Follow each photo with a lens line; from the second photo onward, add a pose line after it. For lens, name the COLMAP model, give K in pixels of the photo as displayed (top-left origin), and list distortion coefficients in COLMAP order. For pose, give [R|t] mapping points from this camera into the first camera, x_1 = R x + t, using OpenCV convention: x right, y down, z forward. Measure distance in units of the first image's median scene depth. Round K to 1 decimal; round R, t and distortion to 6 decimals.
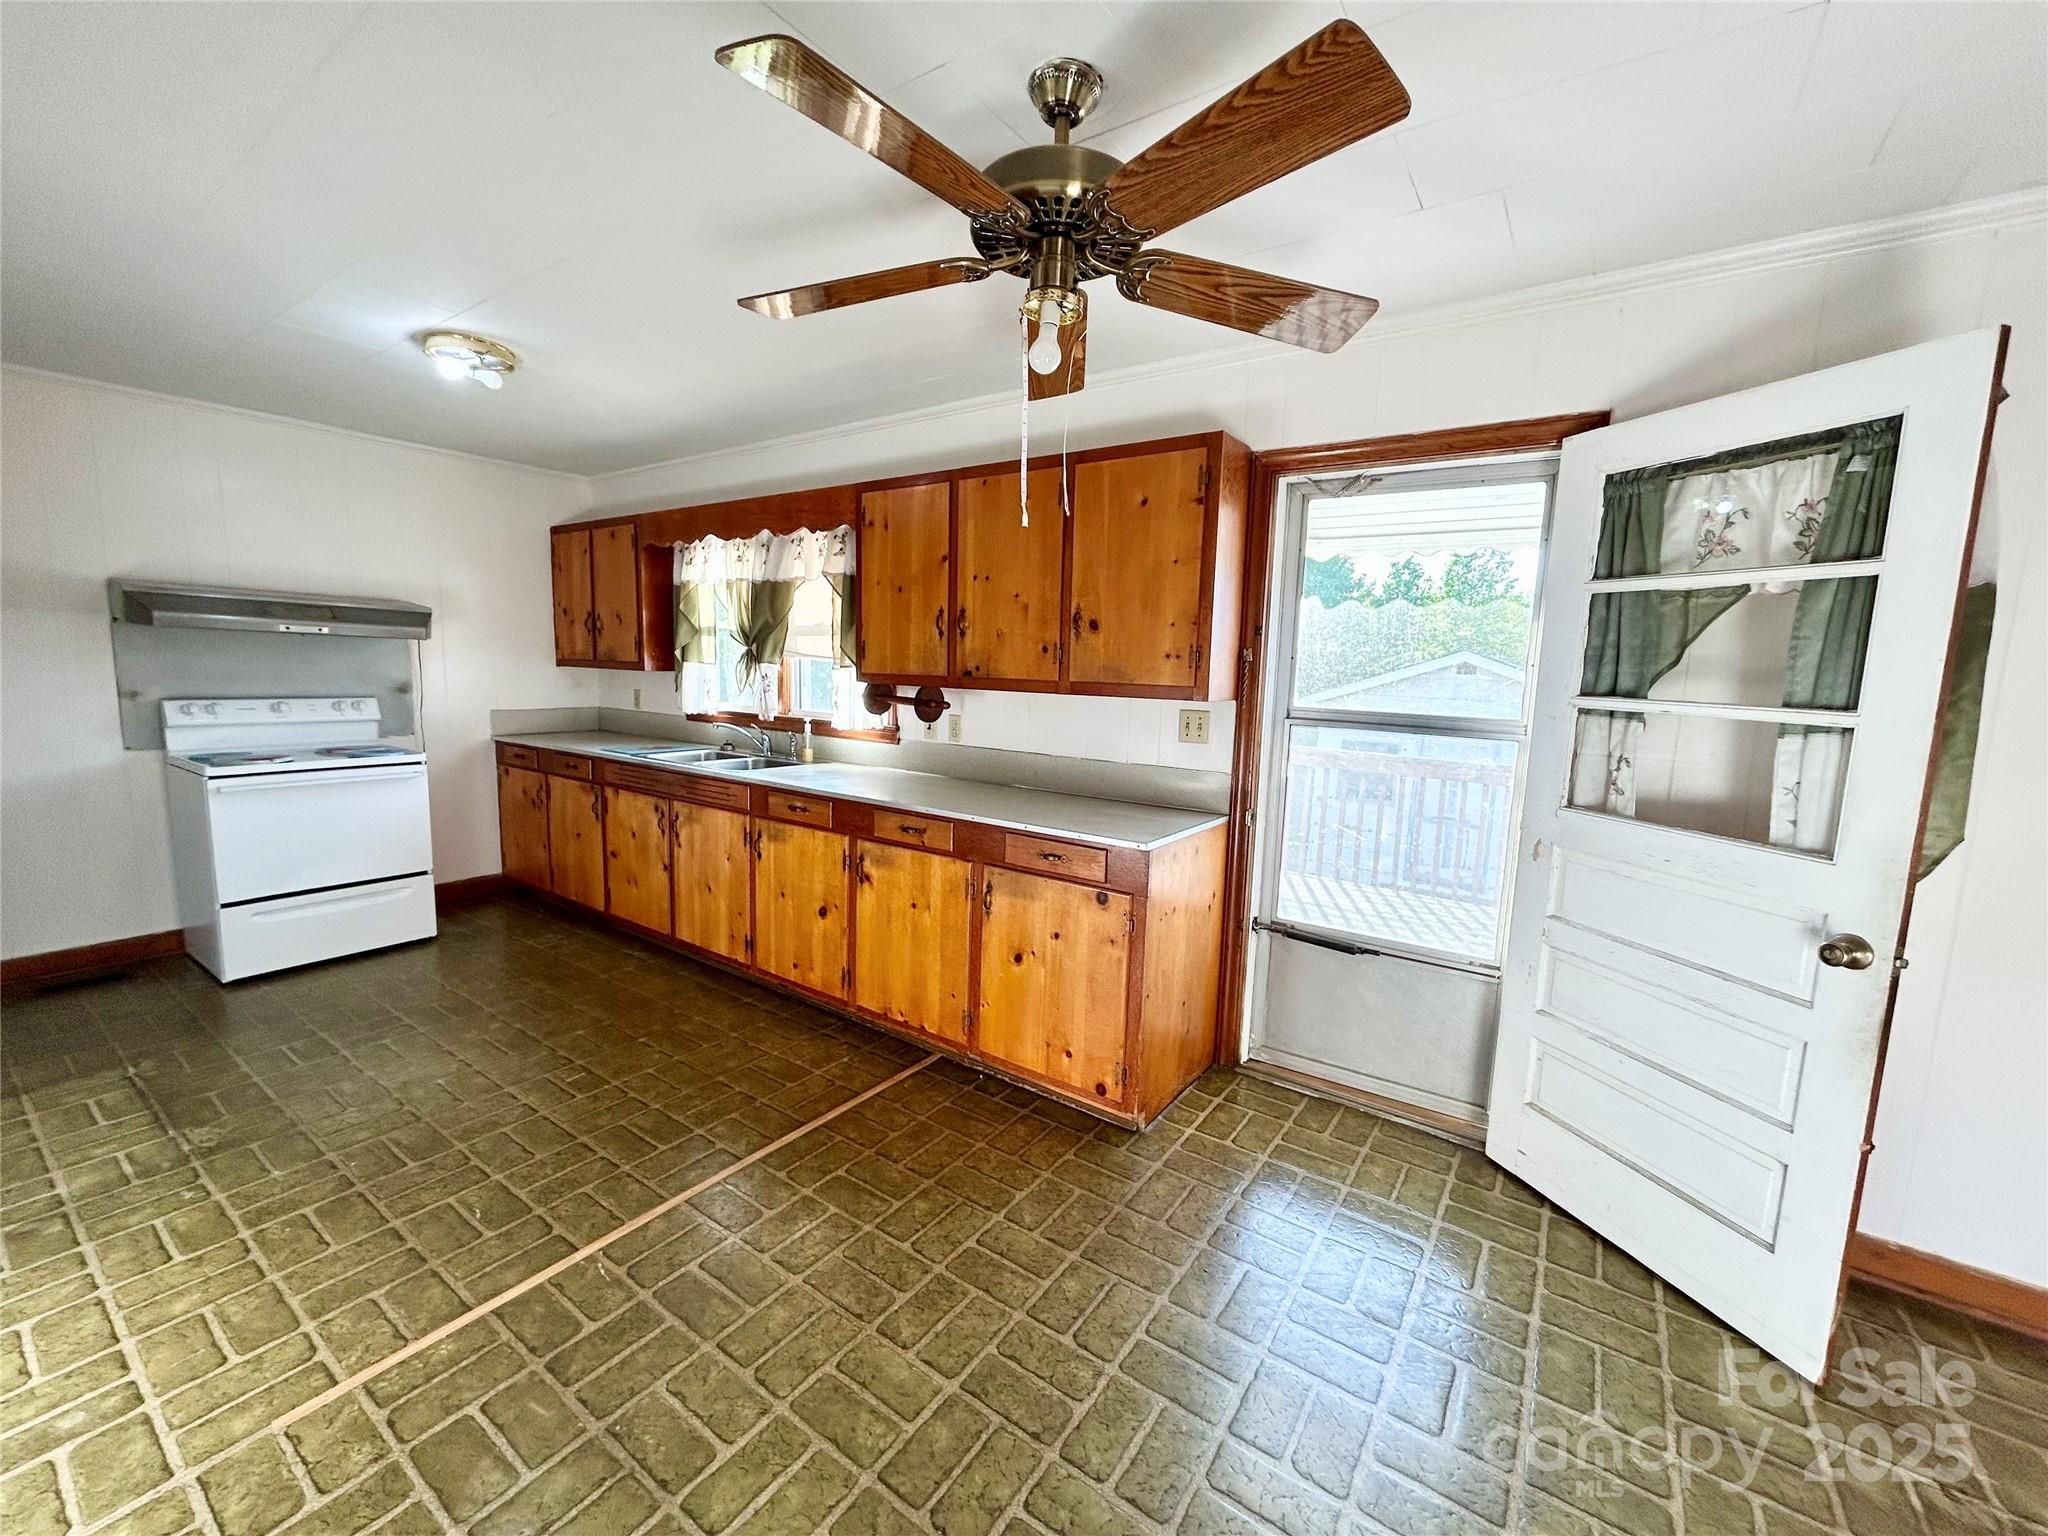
lens RADIAL K [[825.2, 0, 1021.5], [0, 825.2, 772.3], [0, 0, 1]] dist [0.004579, -0.002471]
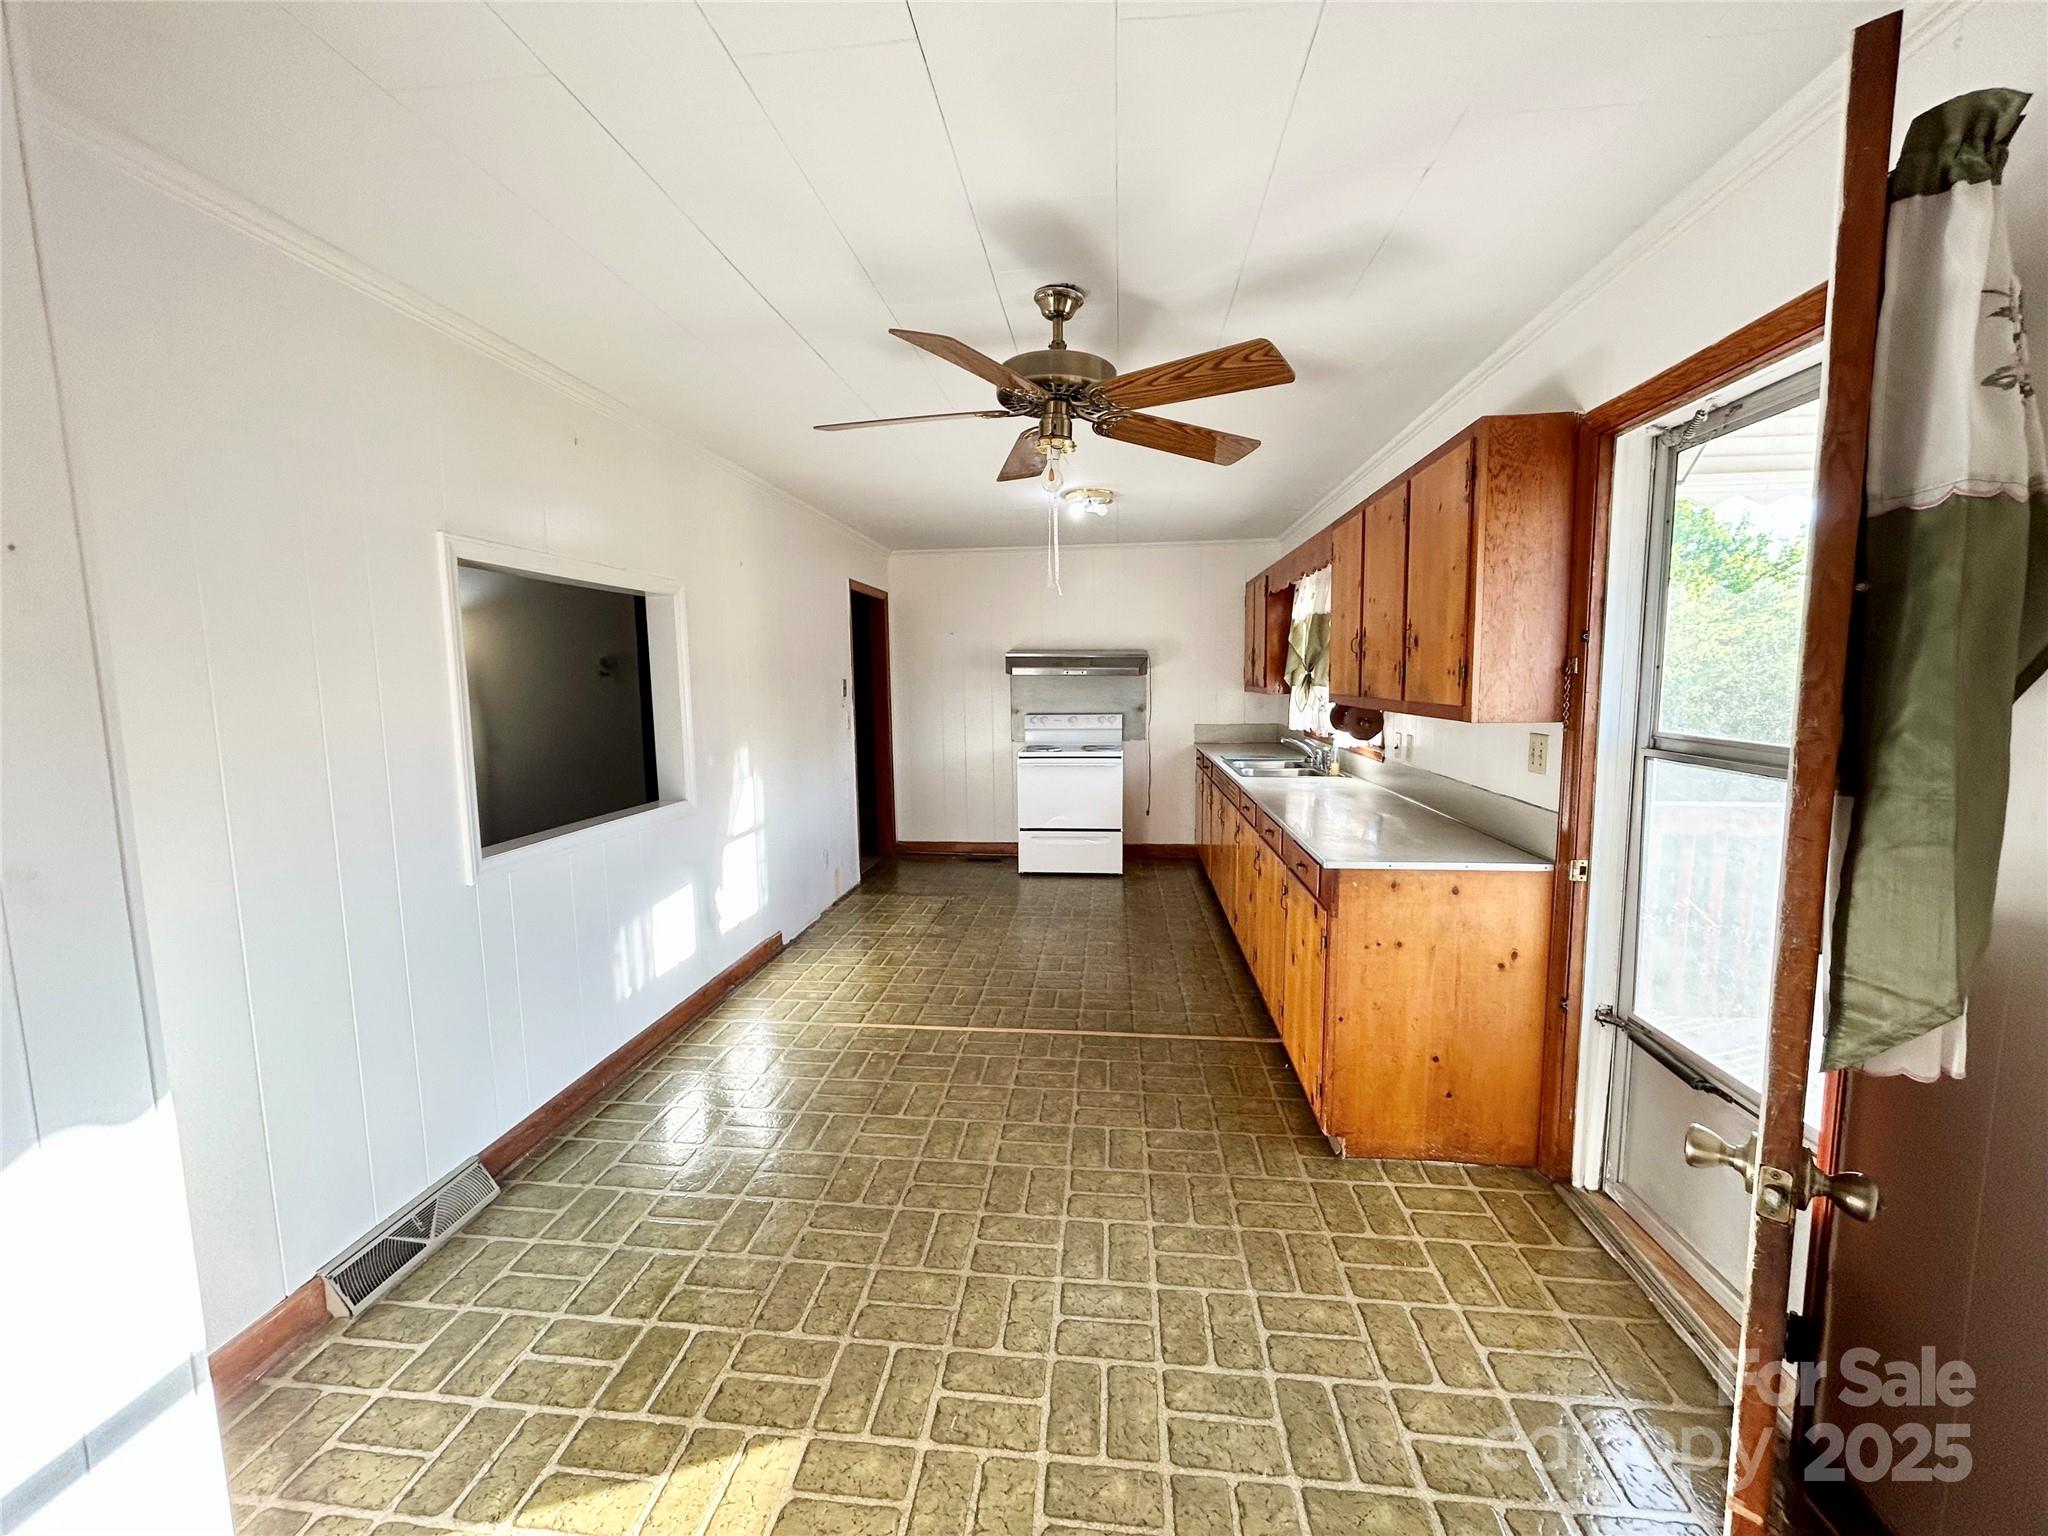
lens RADIAL K [[829.6, 0, 1024.0], [0, 829.6, 768.0], [0, 0, 1]] dist [-0.000283, -0.000124]
pose [[0.483739, 0.062579, -0.872972, 0.679003], [-0.090118, 0.995700, 0.021440, -0.011484], [0.870560, 0.068299, 0.487298, 0.139332]]
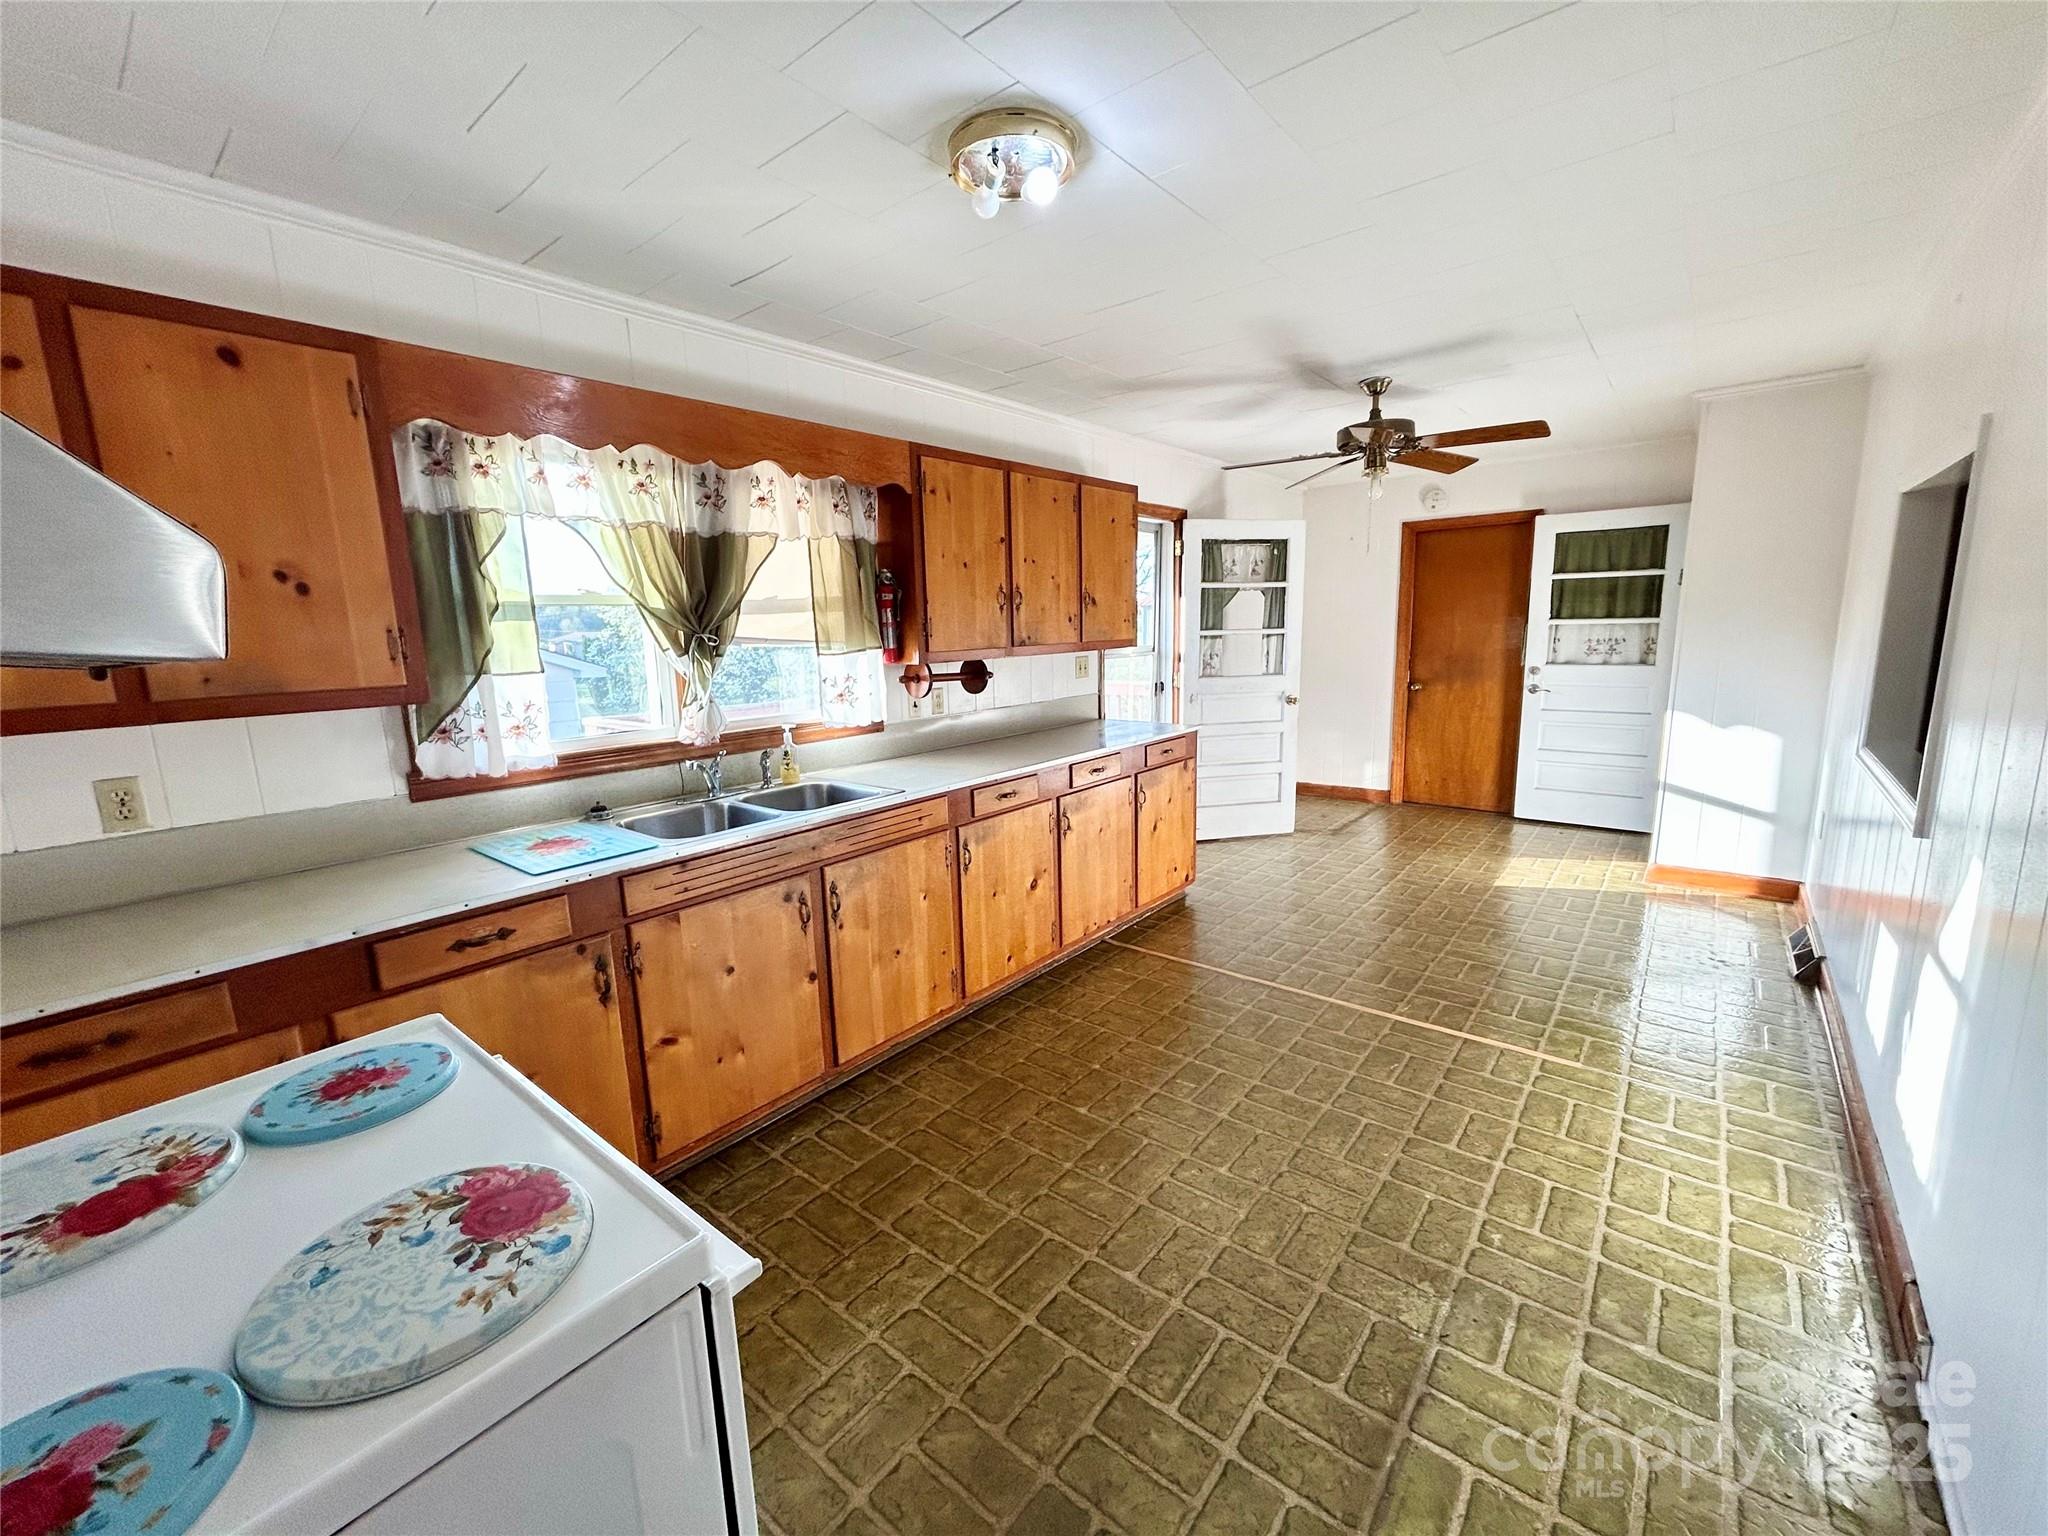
lens RADIAL K [[825.2, 0, 1021.5], [0, 825.2, 772.3], [0, 0, 1]] dist [0.004579, -0.002471]
pose [[0.072681, -0.209459, 0.975112, -1.307661], [0.164660, 0.966802, 0.195401, -0.180480], [-0.983669, 0.146360, 0.104758, 0.961163]]
